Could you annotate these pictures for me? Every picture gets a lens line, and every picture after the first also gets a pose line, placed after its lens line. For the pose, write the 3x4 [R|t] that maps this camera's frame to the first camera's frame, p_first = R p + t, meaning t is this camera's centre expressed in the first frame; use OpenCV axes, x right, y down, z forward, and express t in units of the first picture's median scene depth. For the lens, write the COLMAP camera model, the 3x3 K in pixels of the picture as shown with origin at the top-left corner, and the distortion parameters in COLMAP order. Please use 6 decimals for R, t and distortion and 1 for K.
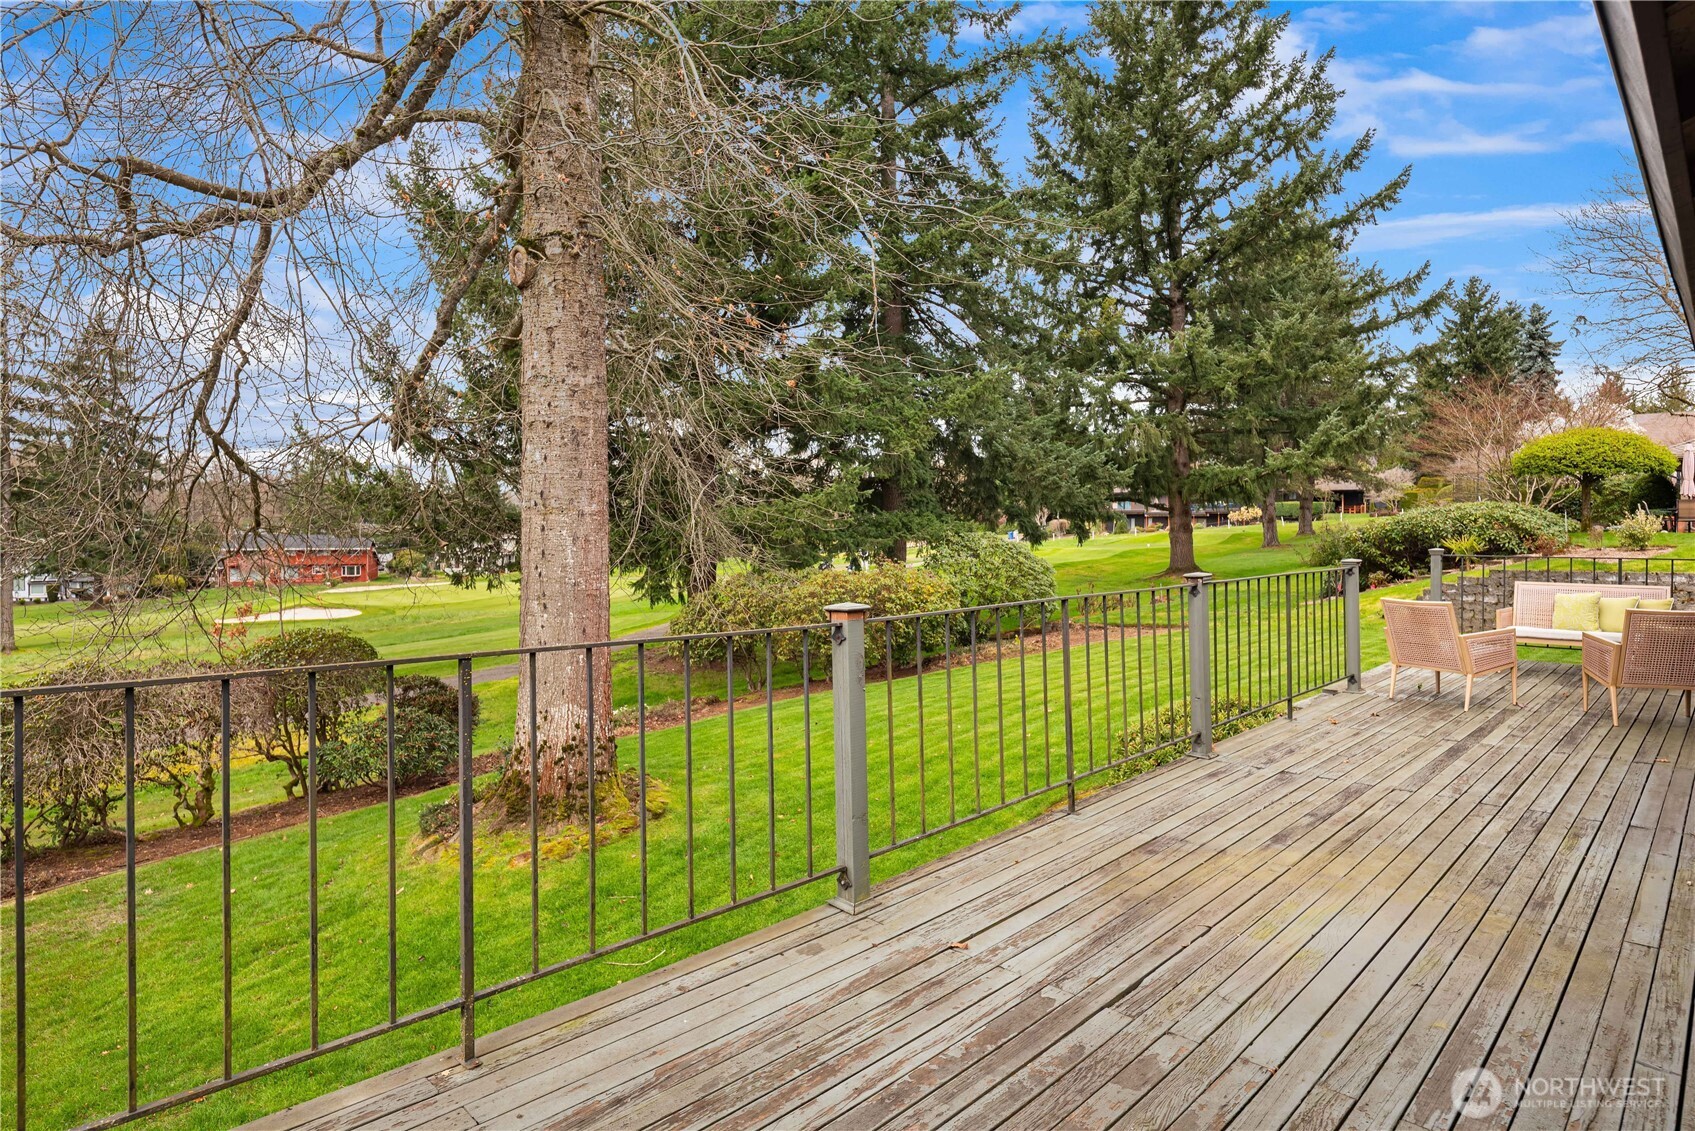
lens RADIAL K [[914.2, 0, 842.3], [0, 914.2, 526.6], [0, 0, 1]] dist [-0.002898, -0.002137]
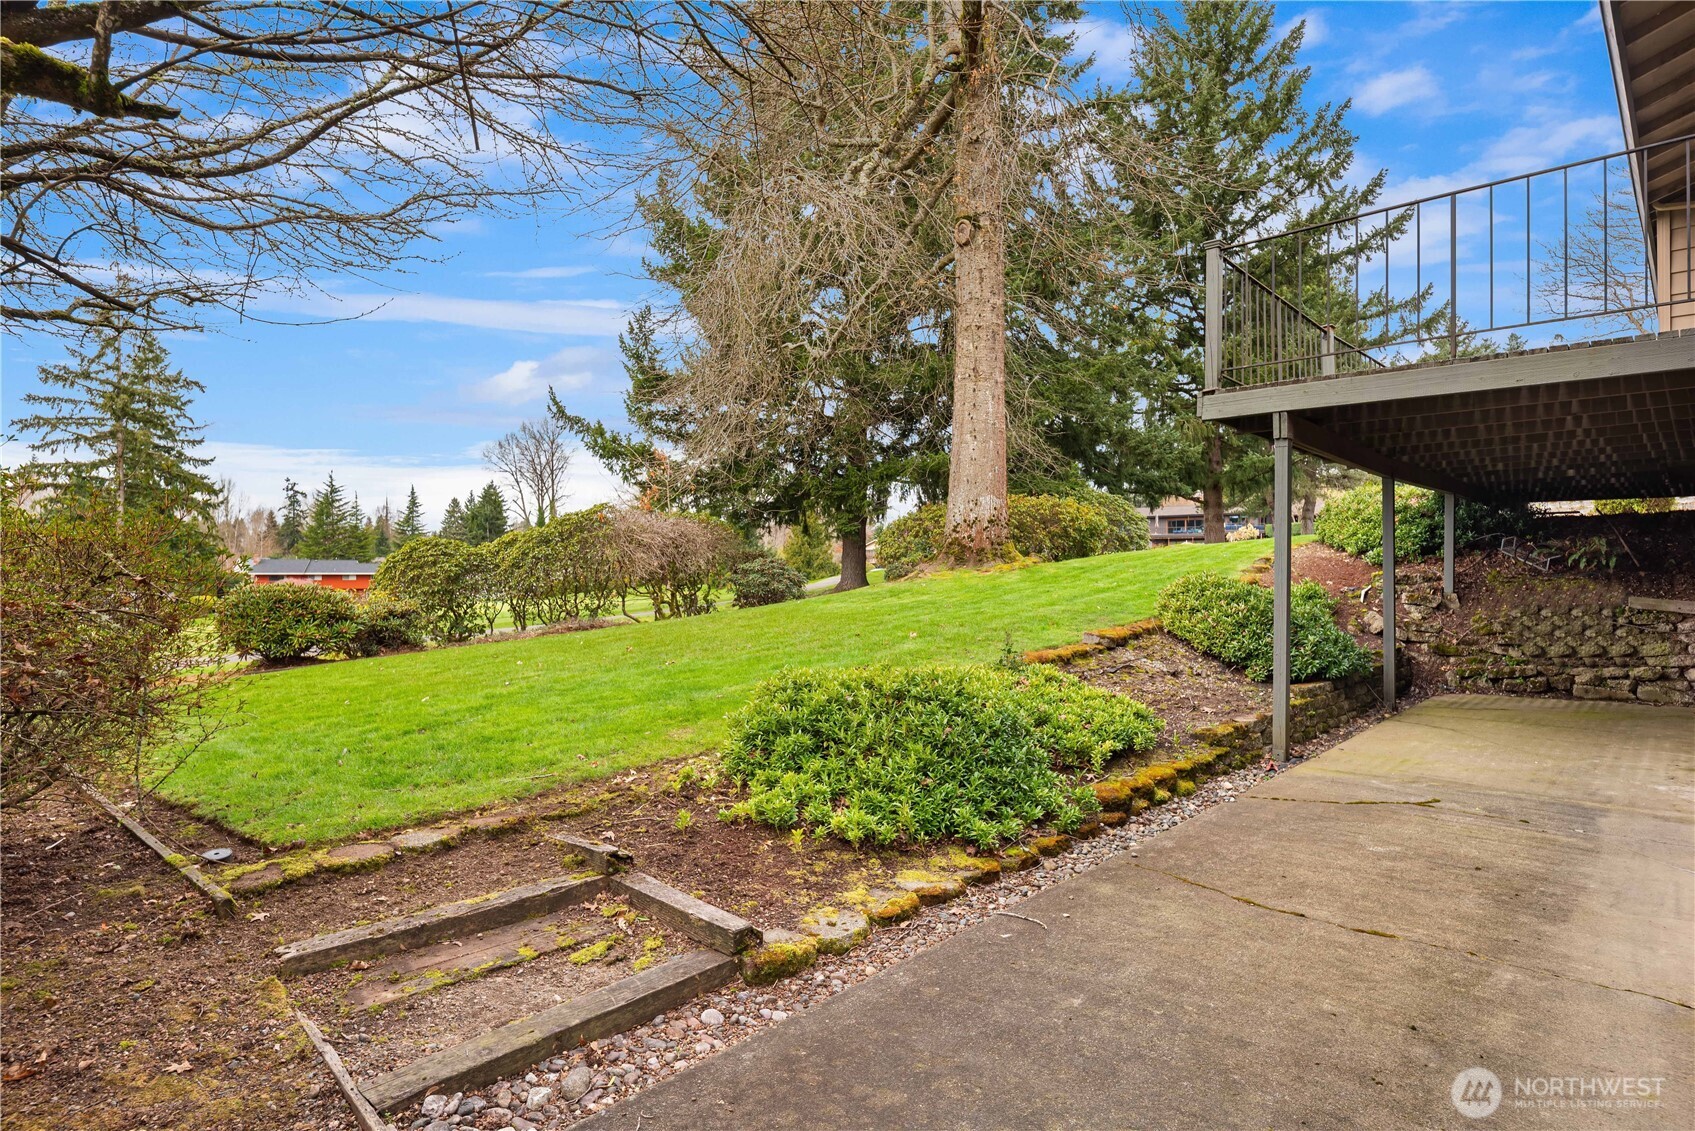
lens RADIAL K [[911.1, 0, 847.5], [0, 911.1, 565.5], [0, 0, 1]] dist [-0.004803, 0.000527]
pose [[0.999719, 0.000433, 0.023714, -0.127882], [-0.000418, 1.000000, -0.000653, 0.069066], [-0.023714, 0.000643, 0.999719, -0.139844]]
